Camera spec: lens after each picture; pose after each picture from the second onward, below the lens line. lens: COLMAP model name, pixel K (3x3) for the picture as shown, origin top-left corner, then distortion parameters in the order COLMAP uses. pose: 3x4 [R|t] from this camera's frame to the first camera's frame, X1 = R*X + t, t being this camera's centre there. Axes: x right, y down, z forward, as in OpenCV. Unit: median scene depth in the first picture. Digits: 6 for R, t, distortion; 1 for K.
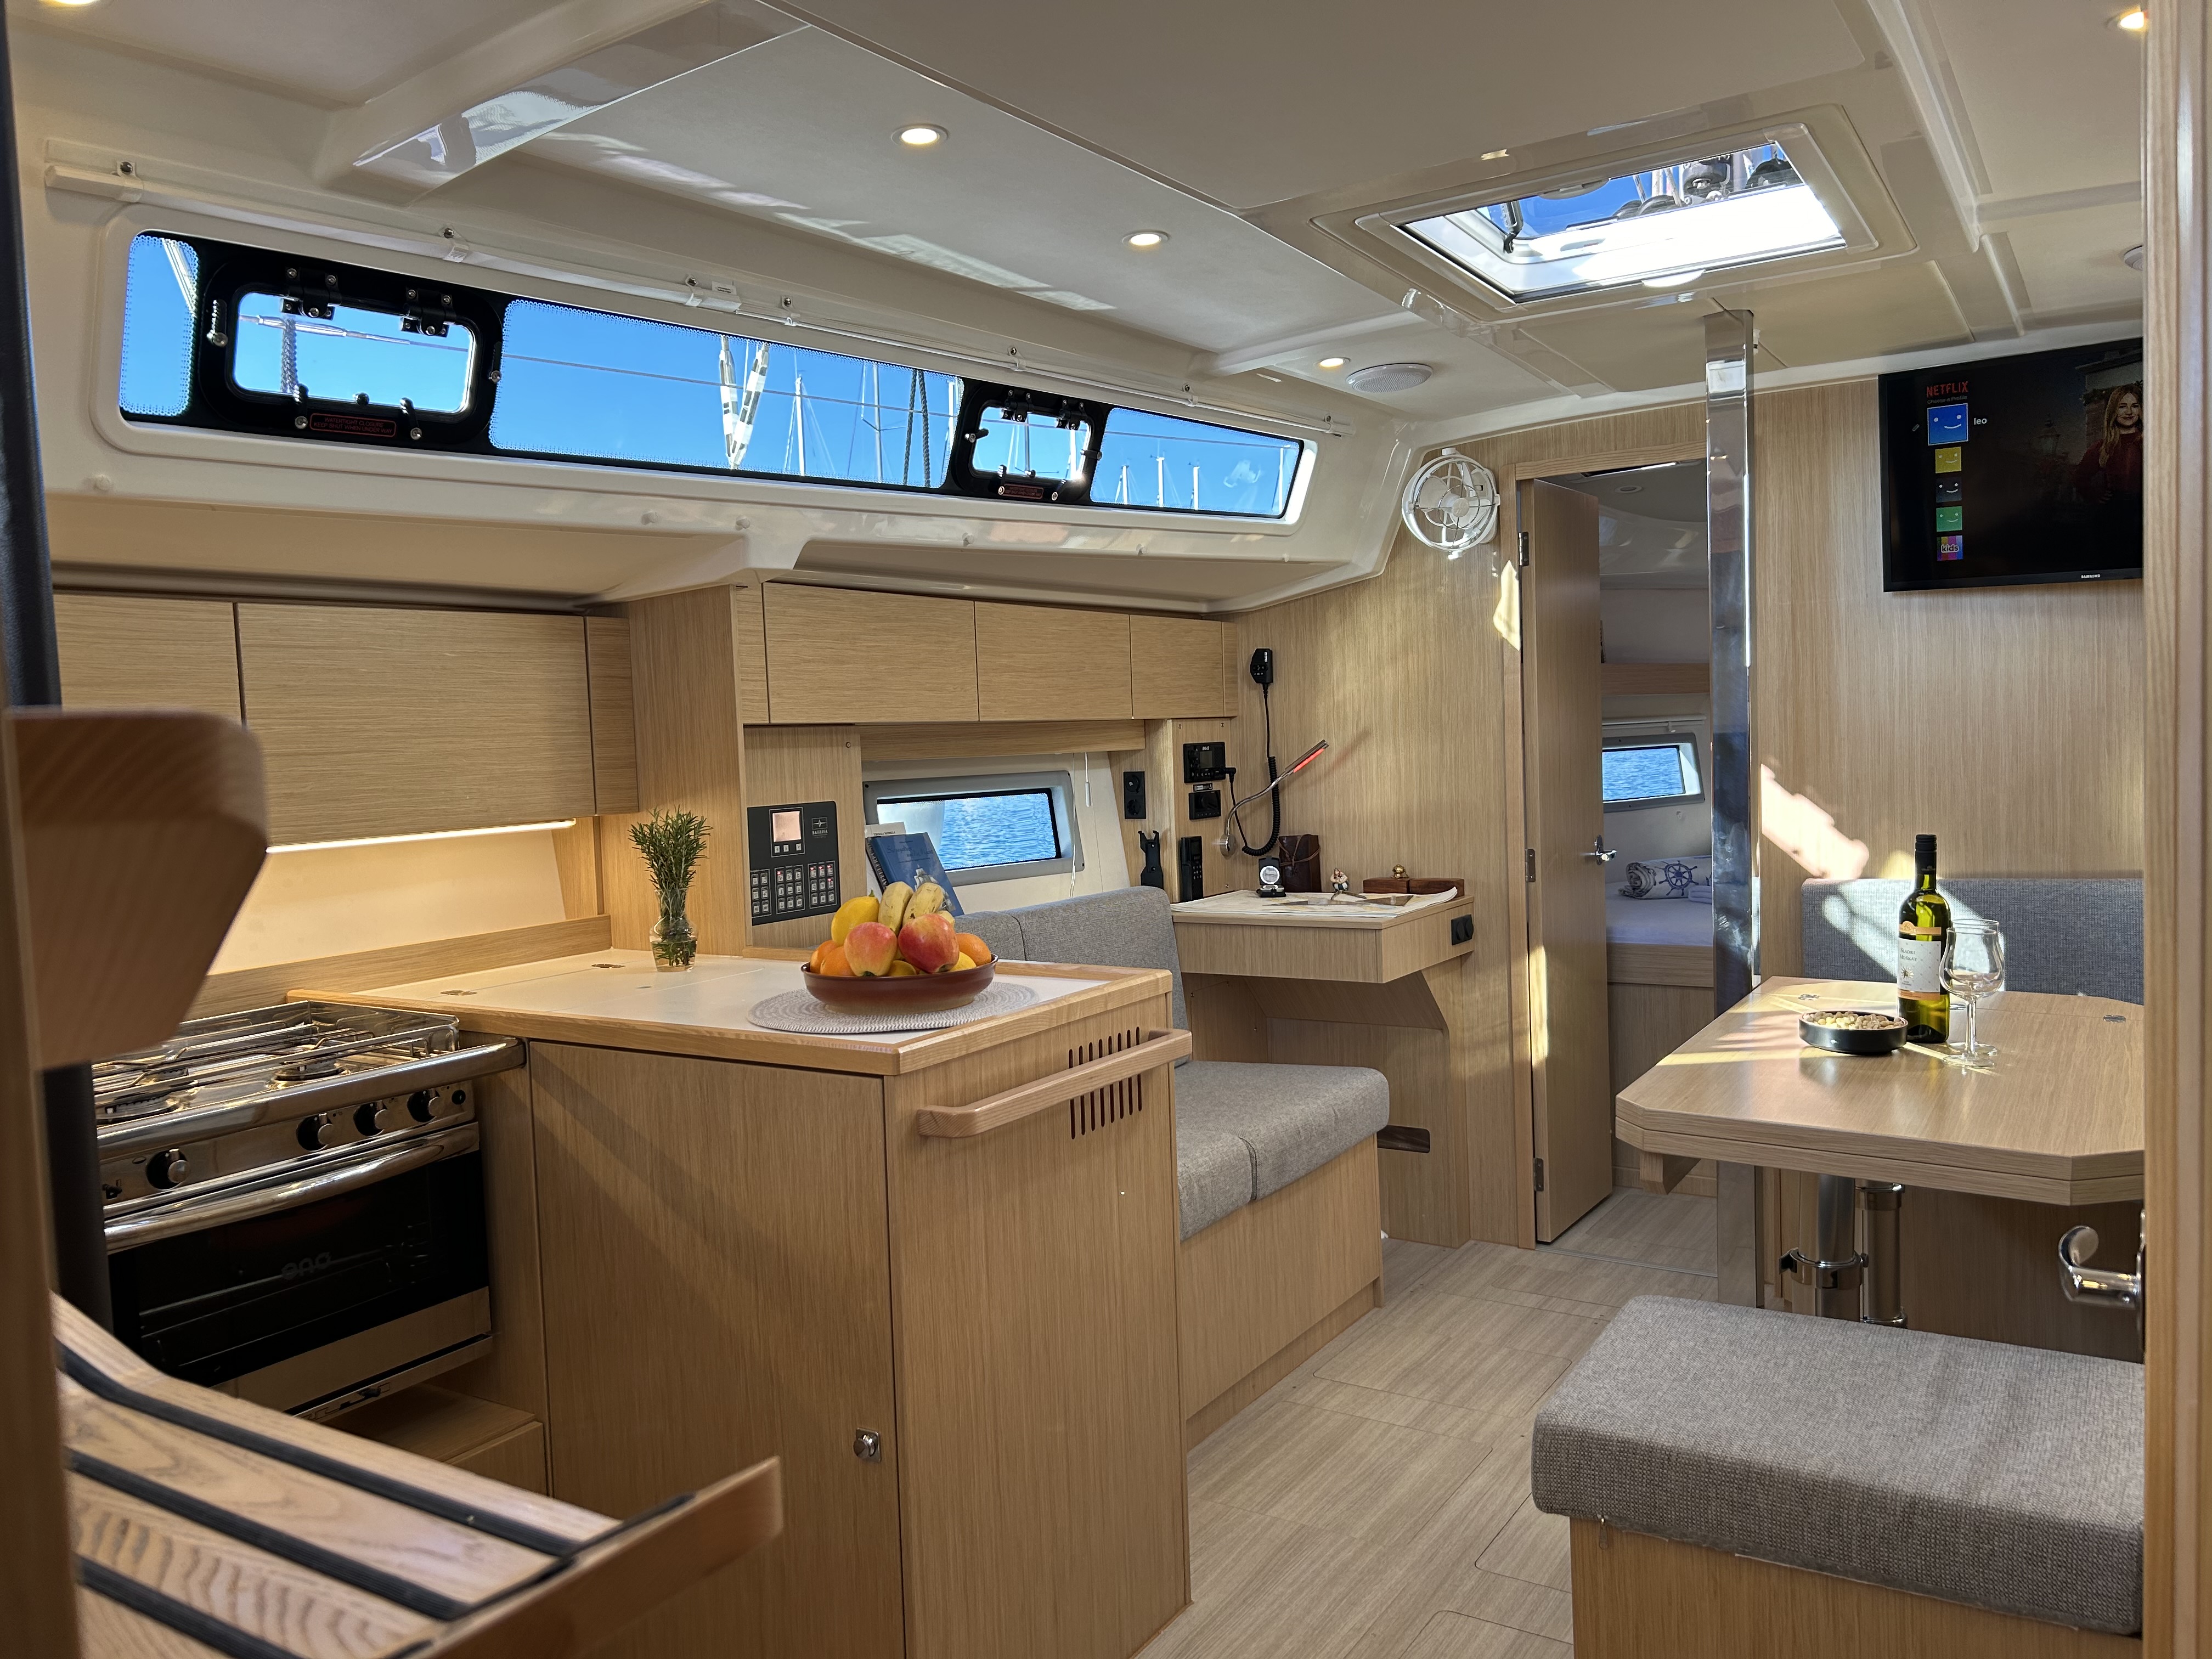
lens RADIAL K [[1657.0, 0, 1064.0], [0, 1657.0, 837.4], [0, 0, 1]] dist [0.030942, -0.004718]
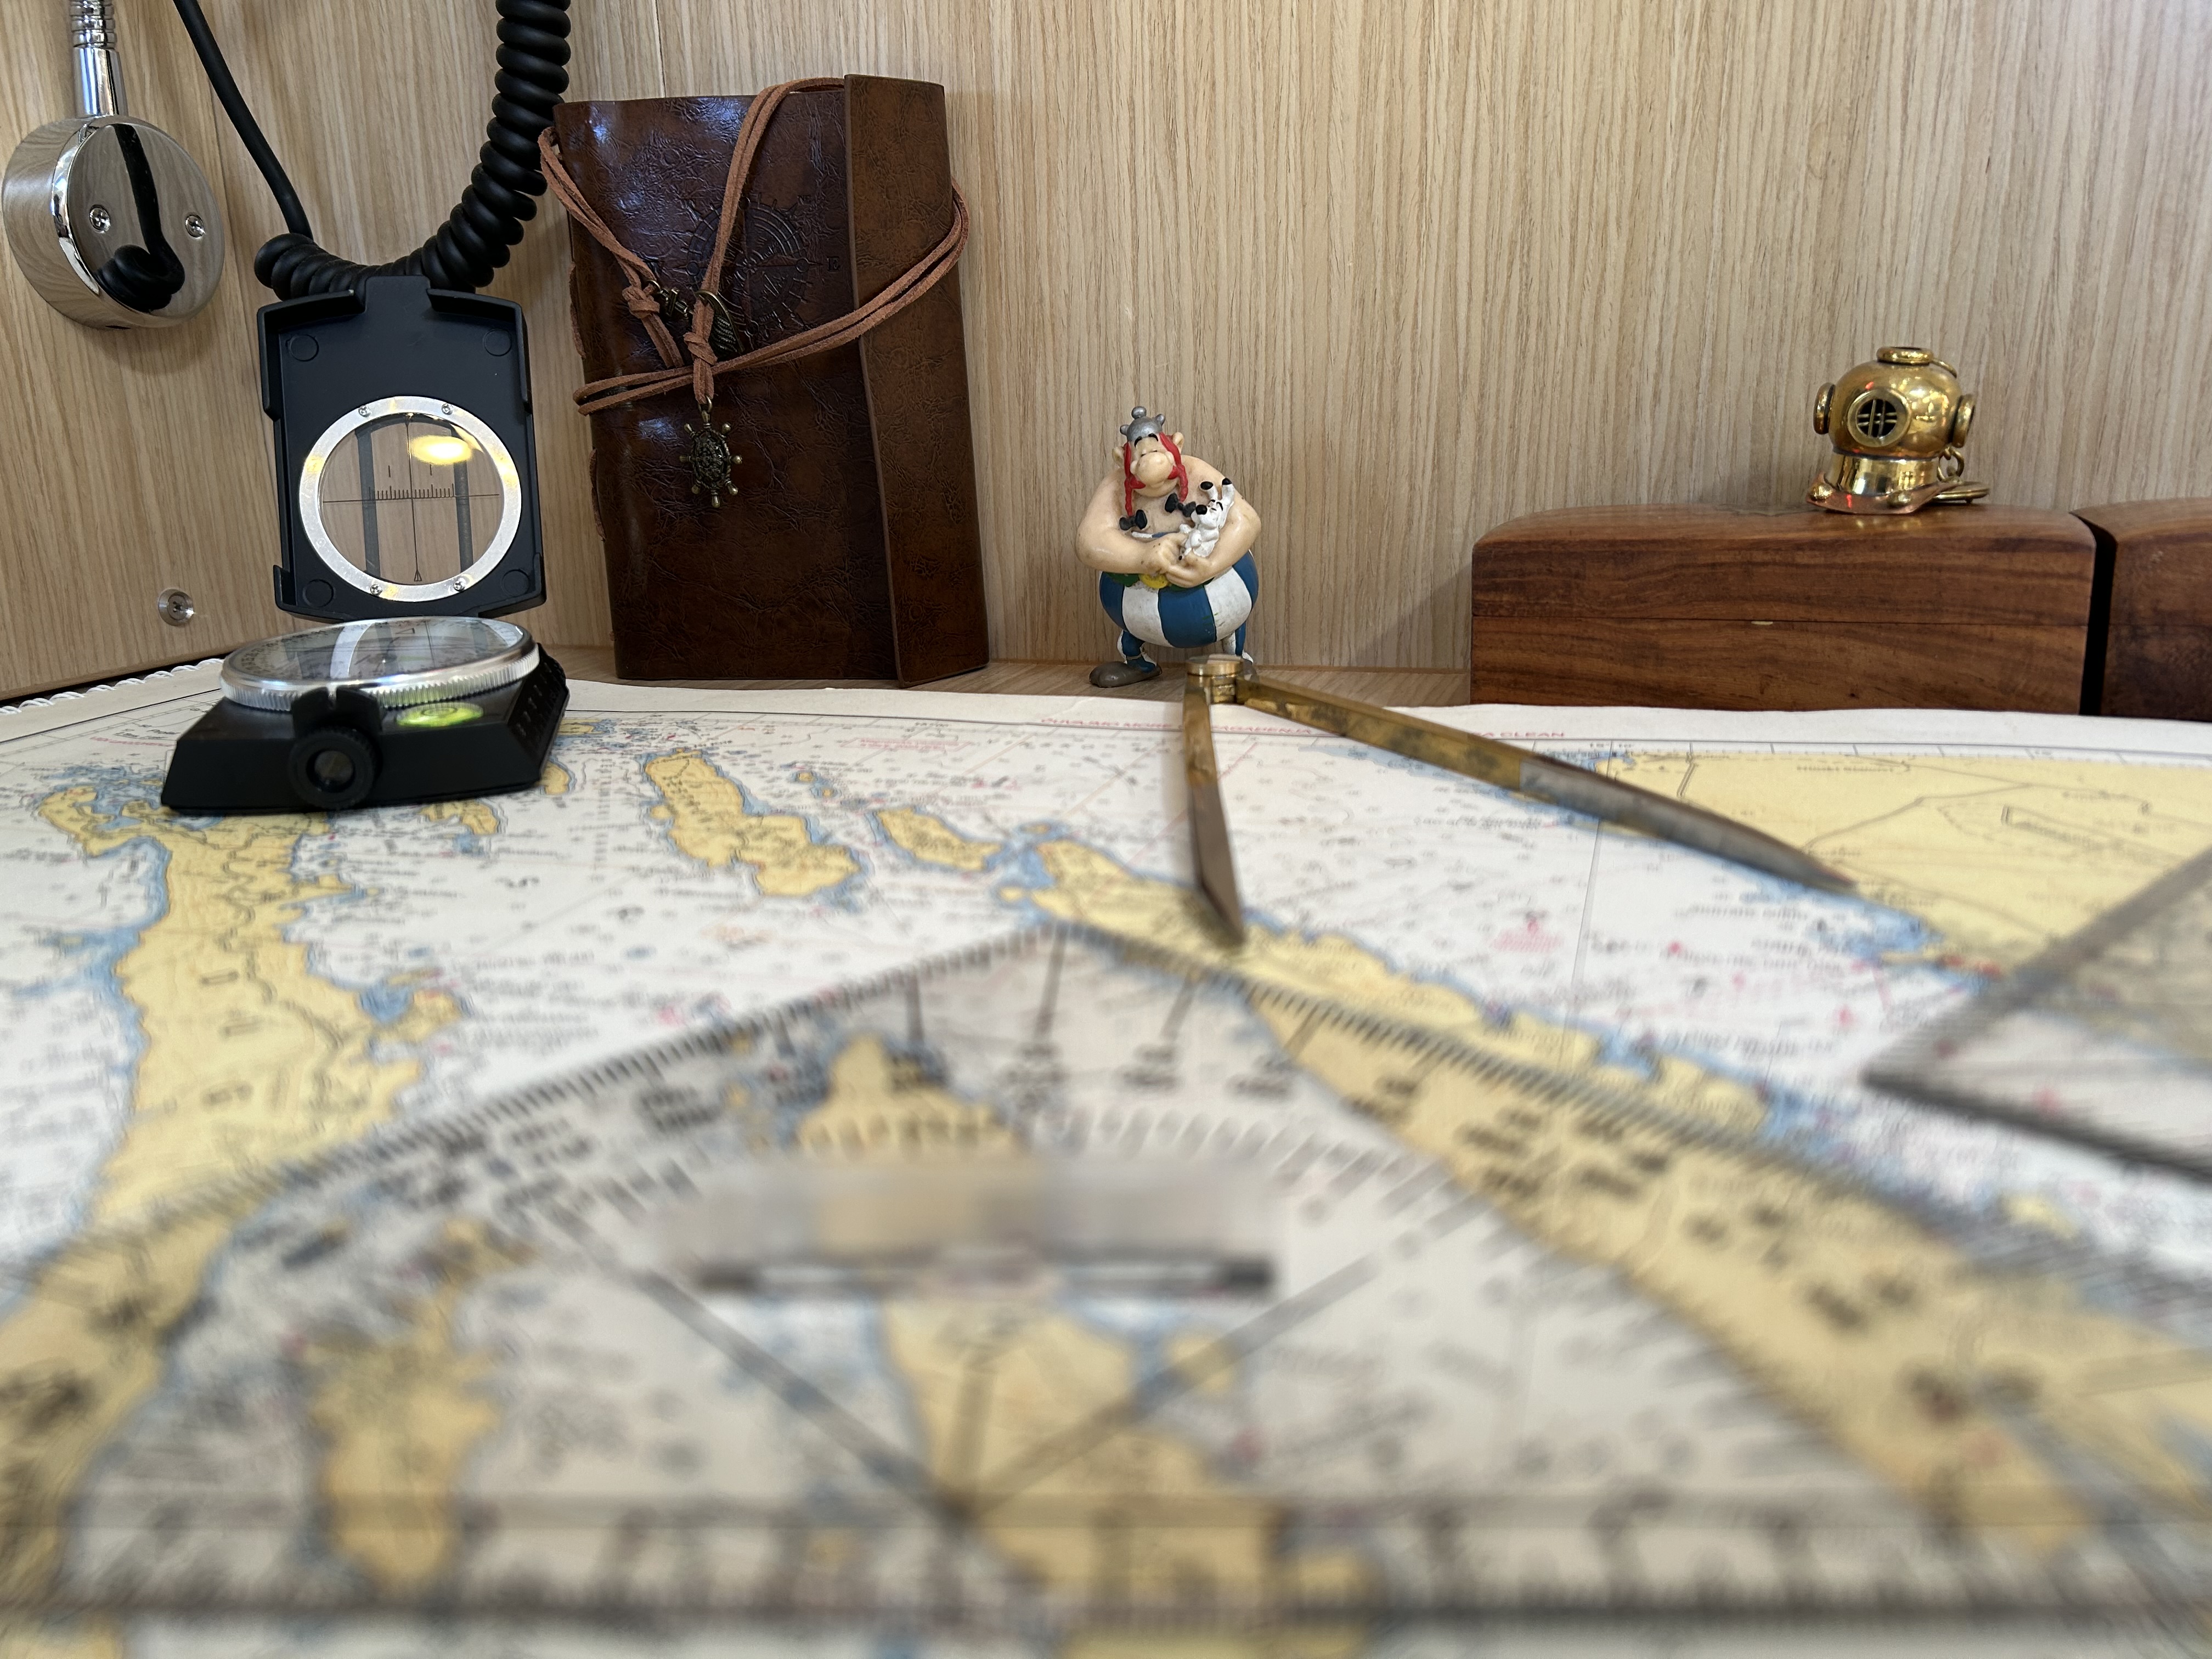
lens RADIAL K [[1698.1, 0, 1106.0], [0, 1698.1, 829.5], [0, 0, 1]] dist [0.060696, -0.092412]
pose [[0.968571, -0.058540, 0.241752, 0.140072], [0.008157, 0.978863, 0.204353, 0.022104], [-0.248605, -0.195959, 0.948576, 0.923181]]
